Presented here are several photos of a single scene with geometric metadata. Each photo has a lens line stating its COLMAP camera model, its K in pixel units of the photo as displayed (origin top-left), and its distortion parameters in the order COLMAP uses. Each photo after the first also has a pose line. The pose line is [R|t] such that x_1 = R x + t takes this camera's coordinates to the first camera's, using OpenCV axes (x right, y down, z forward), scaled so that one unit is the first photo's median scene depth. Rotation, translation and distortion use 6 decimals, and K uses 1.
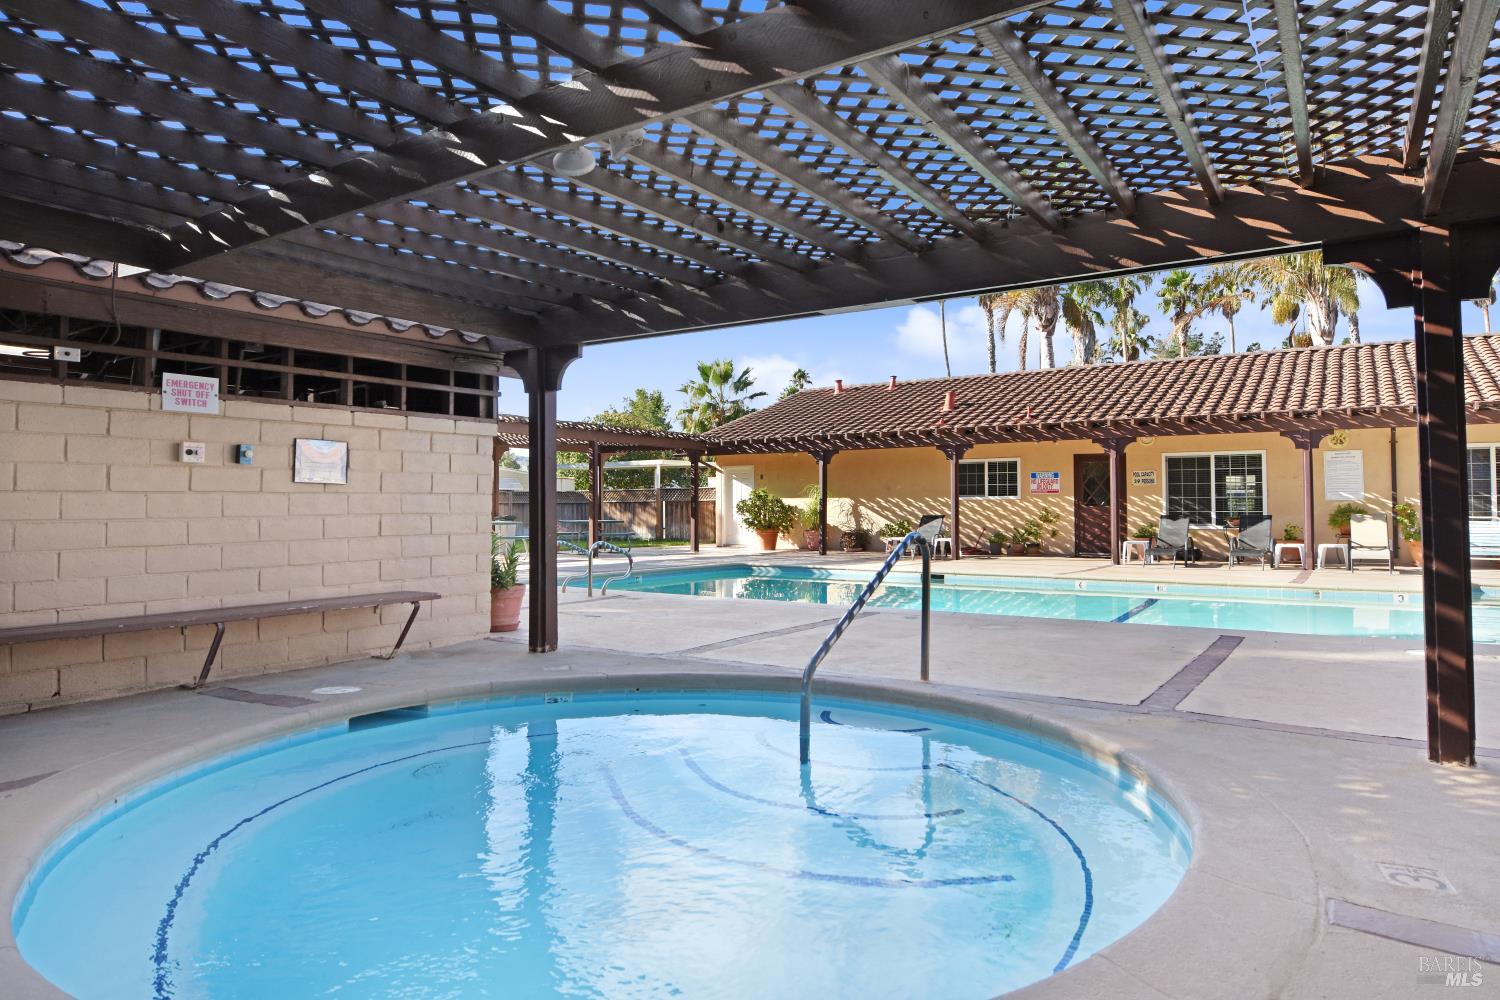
lens RADIAL K [[944.5, 0, 751.8], [0, 944.5, 498.0], [0, 0, 1]] dist [-0.005514, -0.000794]
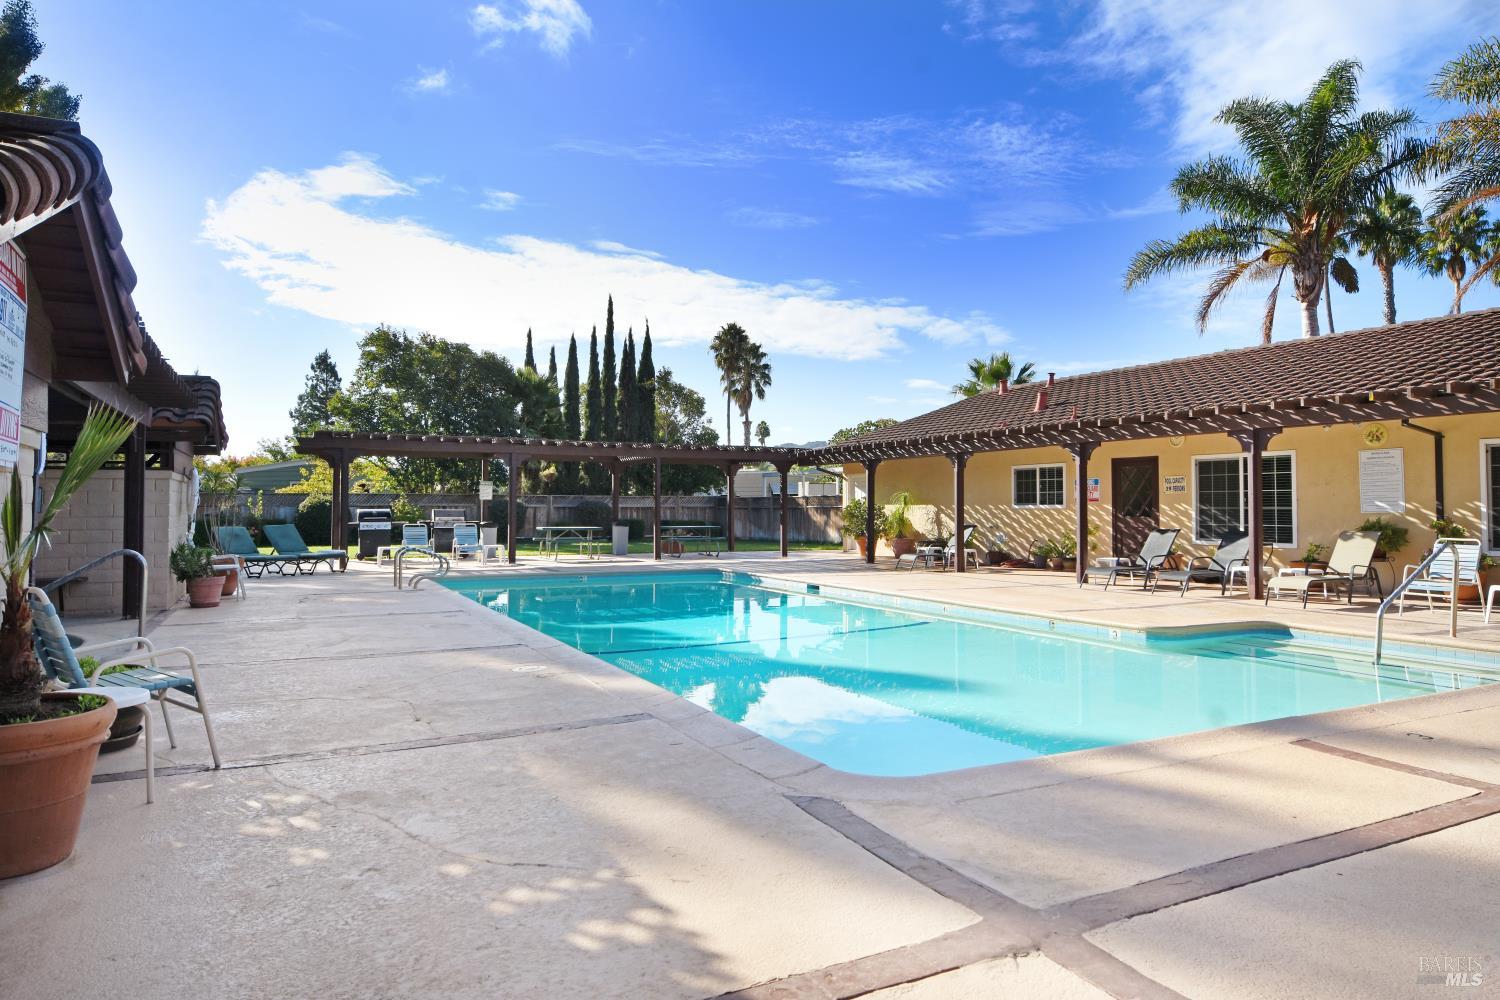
lens RADIAL K [[944.5, 0, 752.7], [0, 944.5, 500.4], [0, 0, 1]] dist [-0.005514, -0.000794]
pose [[0.882105, -0.004177, -0.471034, 0.444680], [0.007860, 0.999952, 0.005852, -0.013567], [0.470987, -0.008865, 0.882096, 0.042382]]
